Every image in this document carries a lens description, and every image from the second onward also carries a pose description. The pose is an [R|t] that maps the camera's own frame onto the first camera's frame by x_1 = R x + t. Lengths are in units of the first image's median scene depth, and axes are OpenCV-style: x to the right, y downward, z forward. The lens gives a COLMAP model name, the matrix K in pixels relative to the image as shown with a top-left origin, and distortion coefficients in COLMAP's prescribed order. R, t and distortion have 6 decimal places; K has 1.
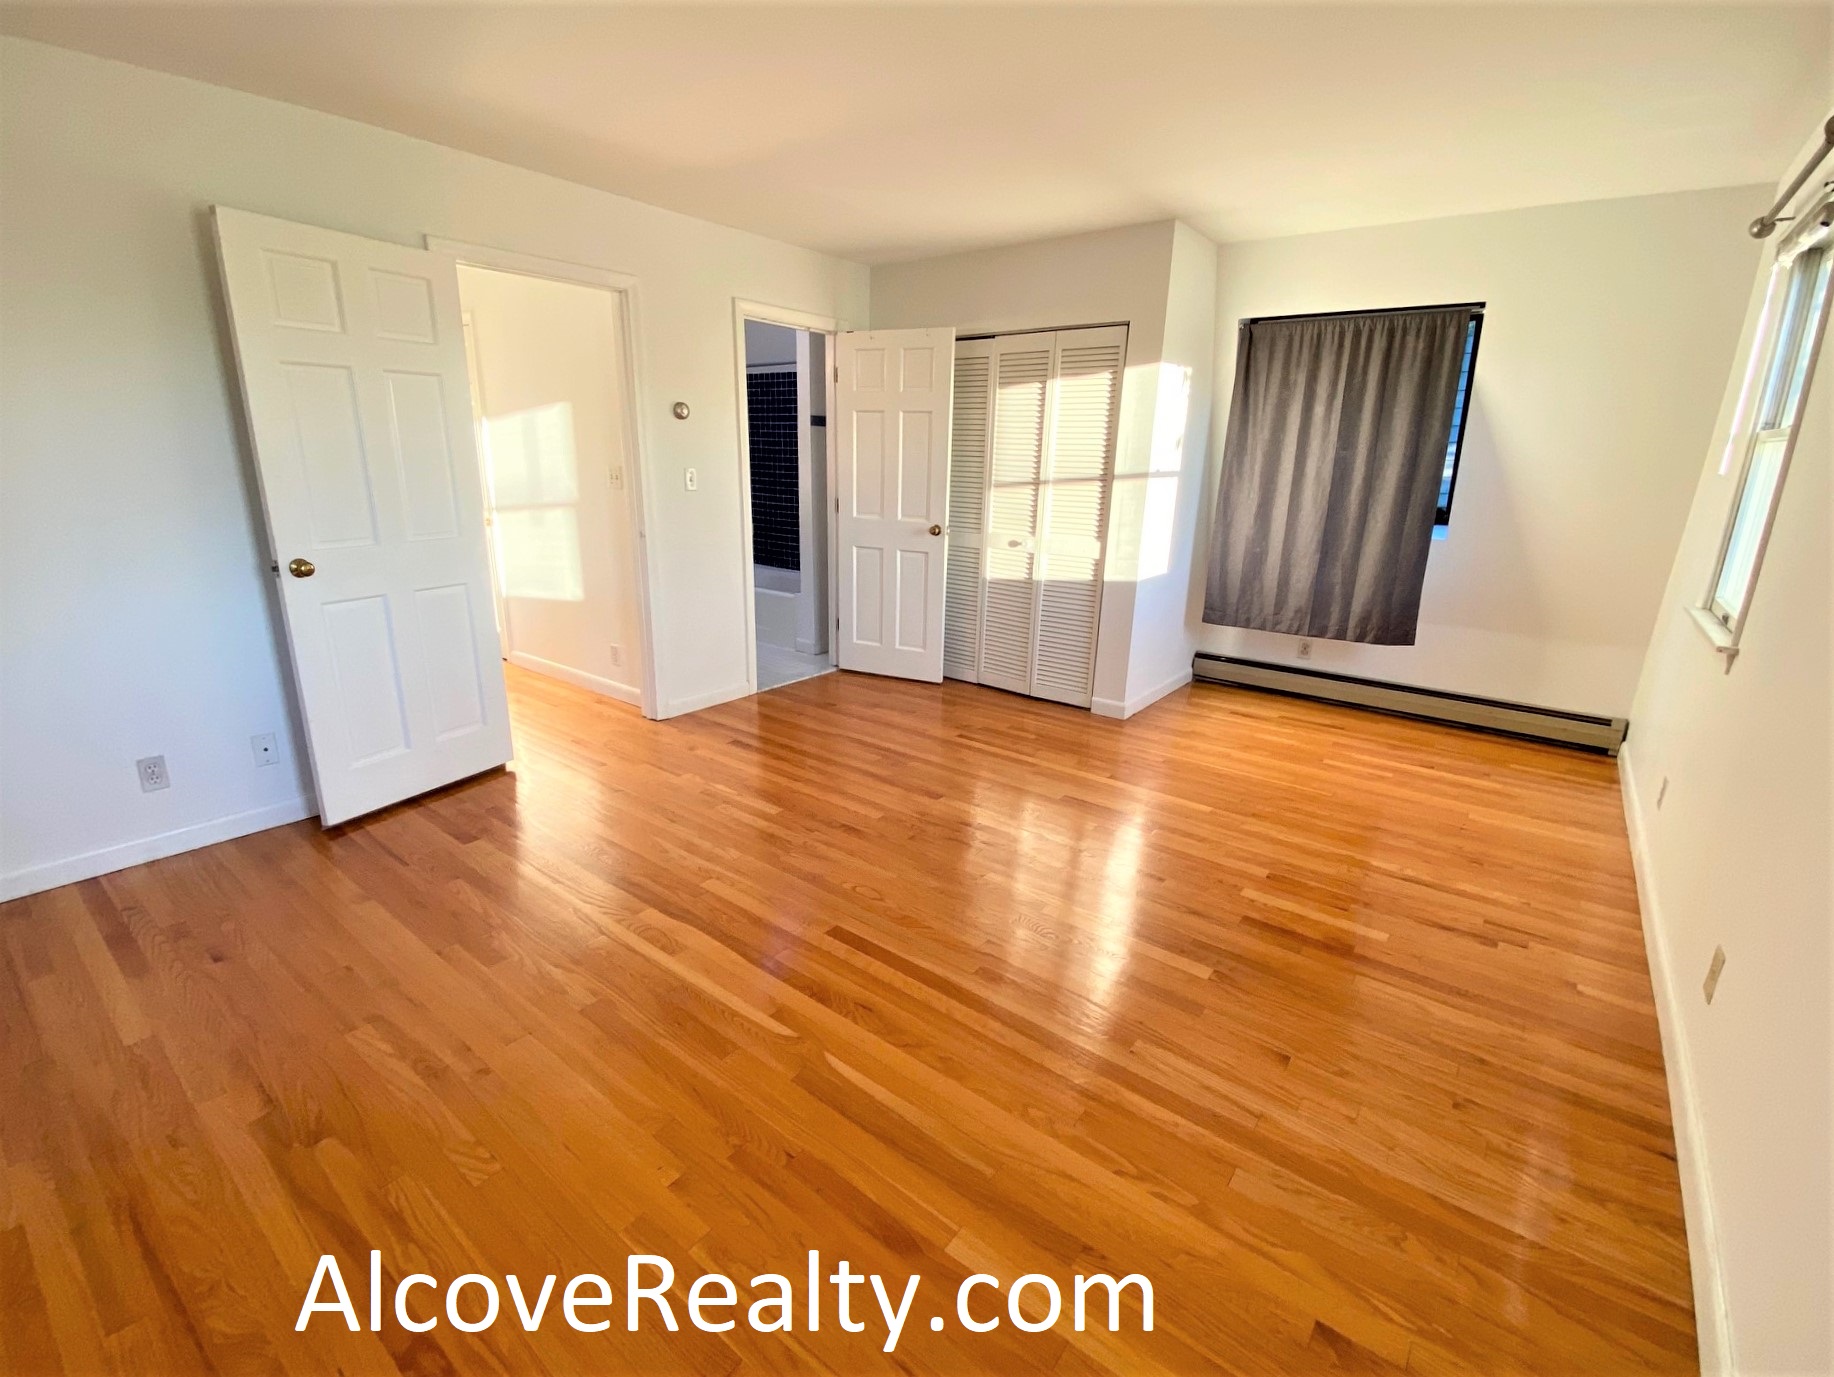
lens RADIAL K [[785.8, 0, 919.0], [0, 785.8, 708.1], [0, 0, 1]] dist [0.021699, -0.001054]
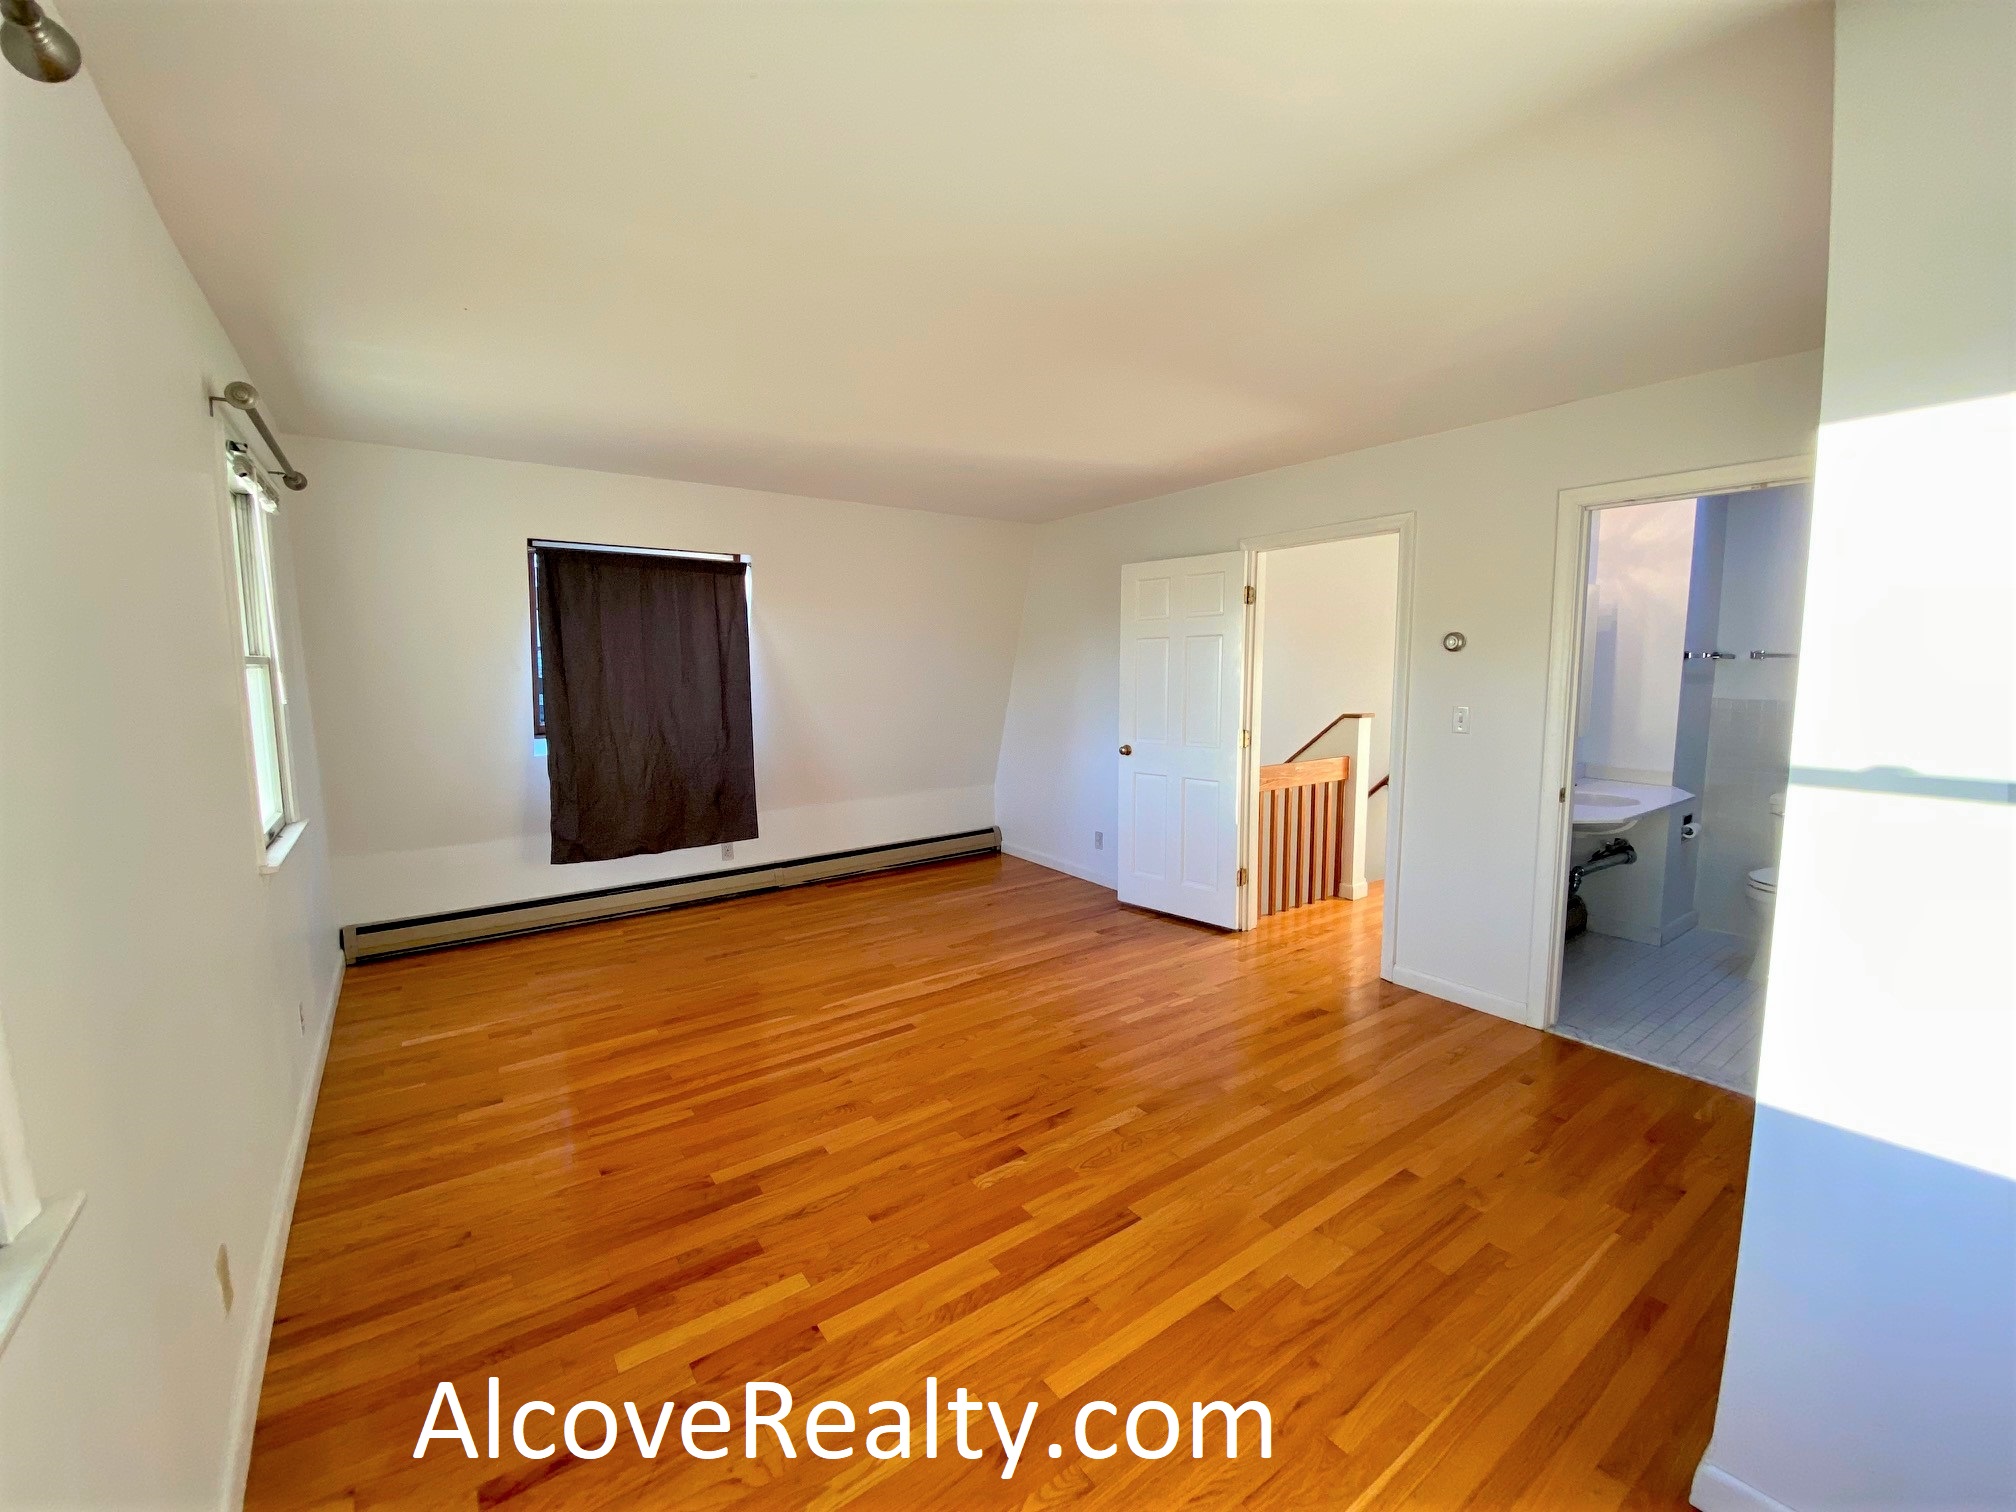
lens RADIAL K [[843.0, 0, 1008.0], [0, 843.0, 753.0], [0, 0, 1]] dist [0.001165, -0.000622]
pose [[-0.293186, 0.079381, -0.952754, 0.701319], [-0.301969, 0.937845, 0.171062, -0.267575], [0.907114, 0.337855, -0.250992, 0.805548]]
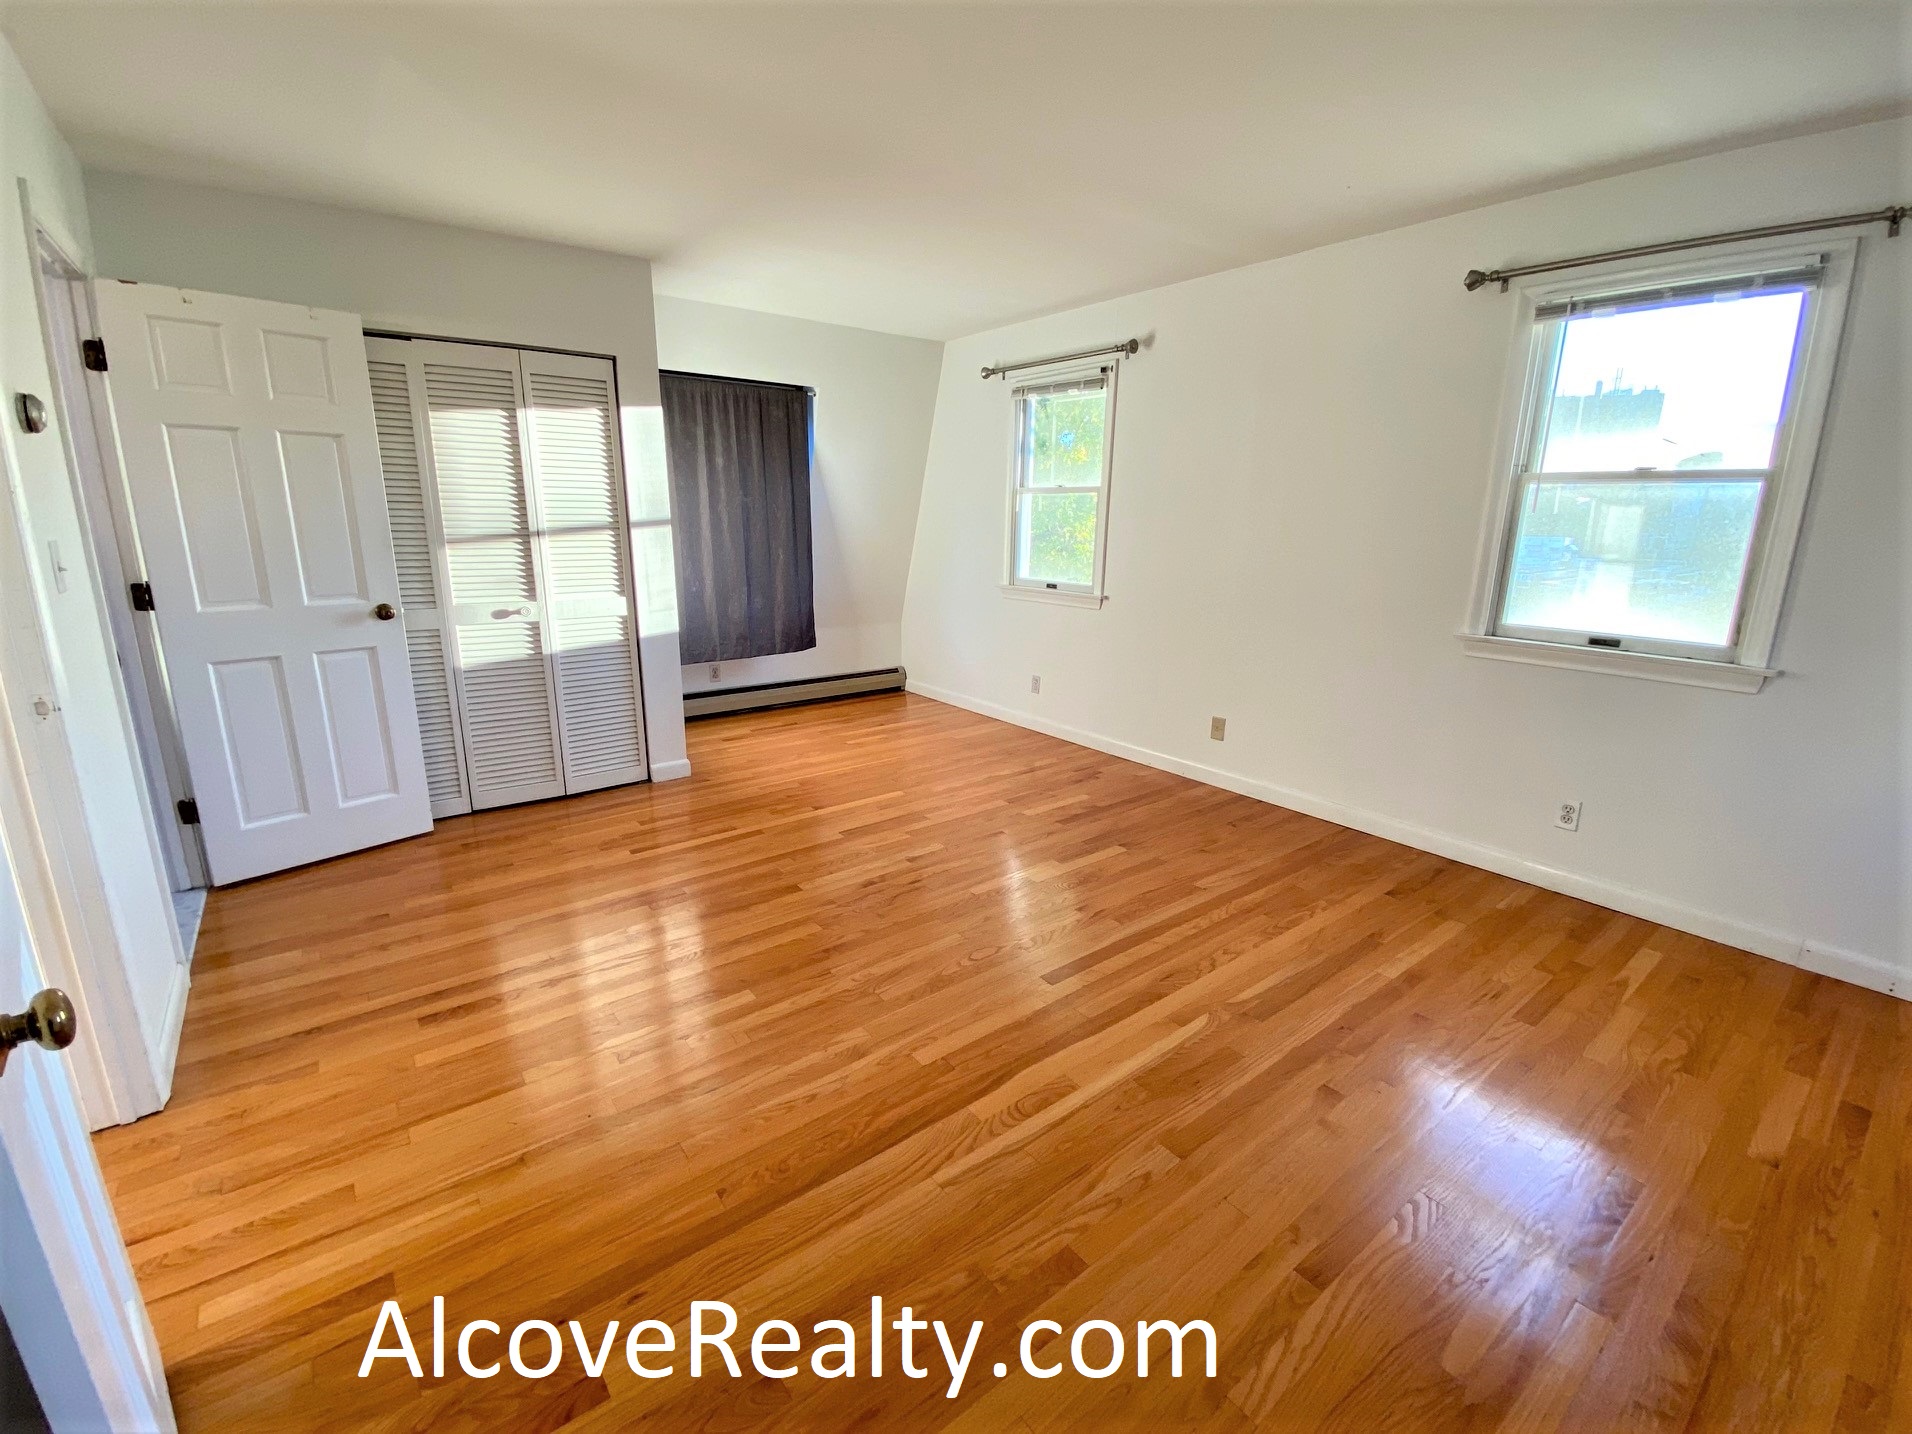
lens RADIAL K [[799.5, 0, 944.4], [0, 799.5, 724.0], [0, 0, 1]] dist [0.001165, -0.000622]
pose [[0.272463, -0.266854, 0.924420, -0.584013], [0.298546, 0.936797, 0.182434, -0.140927], [-0.914677, 0.226275, 0.334910, 0.424666]]
